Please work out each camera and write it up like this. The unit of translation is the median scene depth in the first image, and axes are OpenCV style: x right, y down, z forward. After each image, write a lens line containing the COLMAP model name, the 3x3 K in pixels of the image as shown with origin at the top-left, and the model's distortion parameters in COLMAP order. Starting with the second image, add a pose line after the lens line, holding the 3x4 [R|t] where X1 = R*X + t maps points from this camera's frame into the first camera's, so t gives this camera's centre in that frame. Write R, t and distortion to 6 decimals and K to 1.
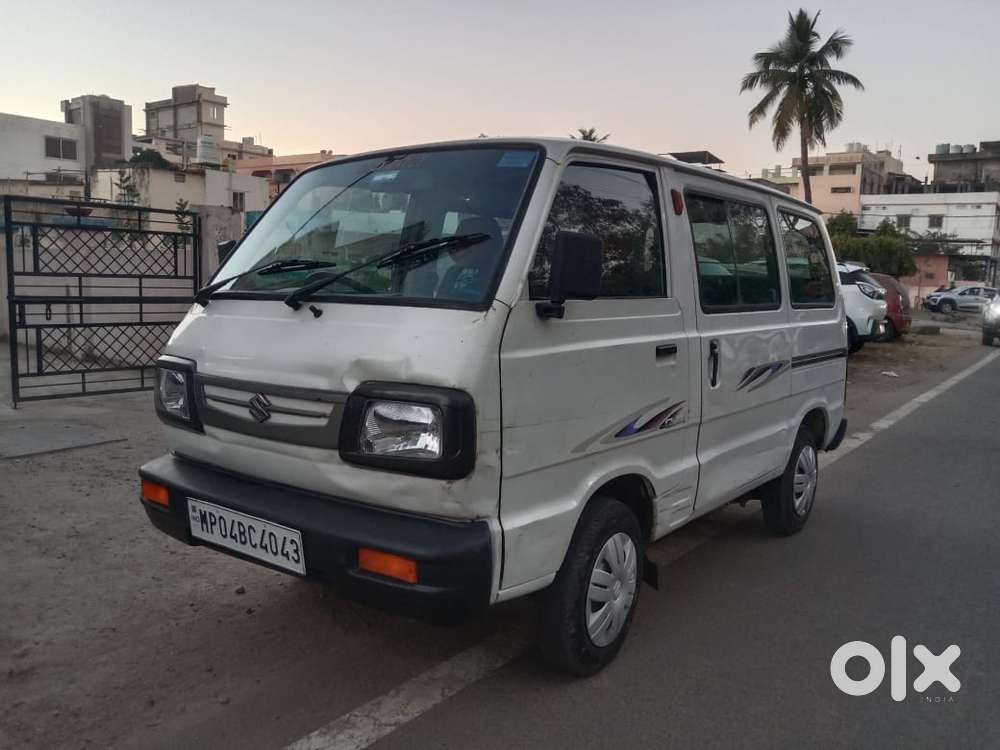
lens RADIAL K [[803.0, 0, 502.5], [0, 803.0, 373.3], [0, 0, 1]] dist [0.046031, -0.109455]
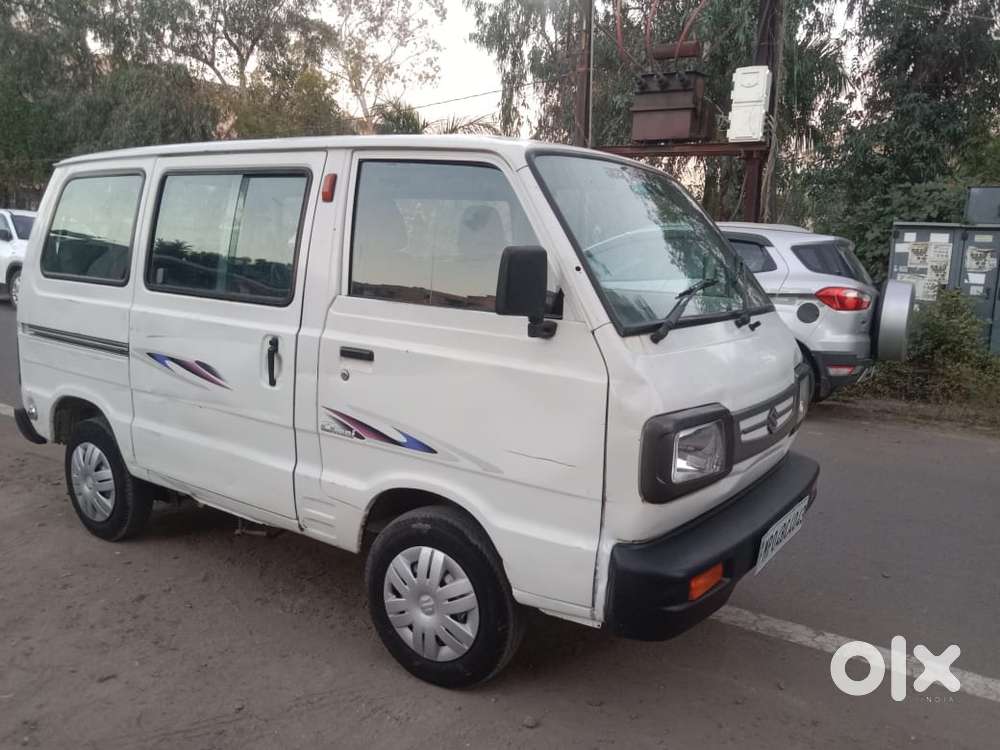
lens RADIAL K [[810.5, 0, 500.0], [0, 810.5, 375.0], [0, 0, 1]] dist [0.036804, -0.103682]
pose [[-0.049609, -0.183630, 0.981743, -1.118259], [0.068390, 0.980022, 0.186763, -0.204509], [-0.996424, 0.076406, -0.036059, 1.160832]]
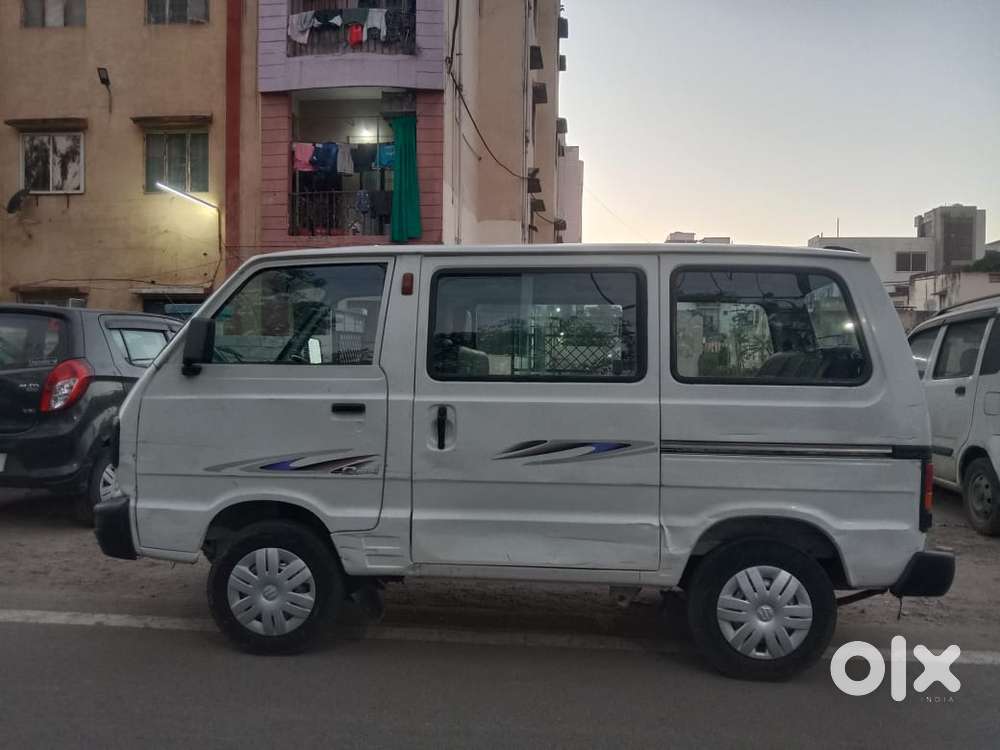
lens RADIAL K [[796.7, 0, 502.3], [0, 796.7, 374.4], [0, 0, 1]] dist [0.056529, -0.119578]
pose [[0.538017, -0.015145, -0.842798, 1.284851], [-0.096538, 0.992153, -0.079456, -0.006478], [0.837388, 0.124110, 0.532333, 0.540179]]
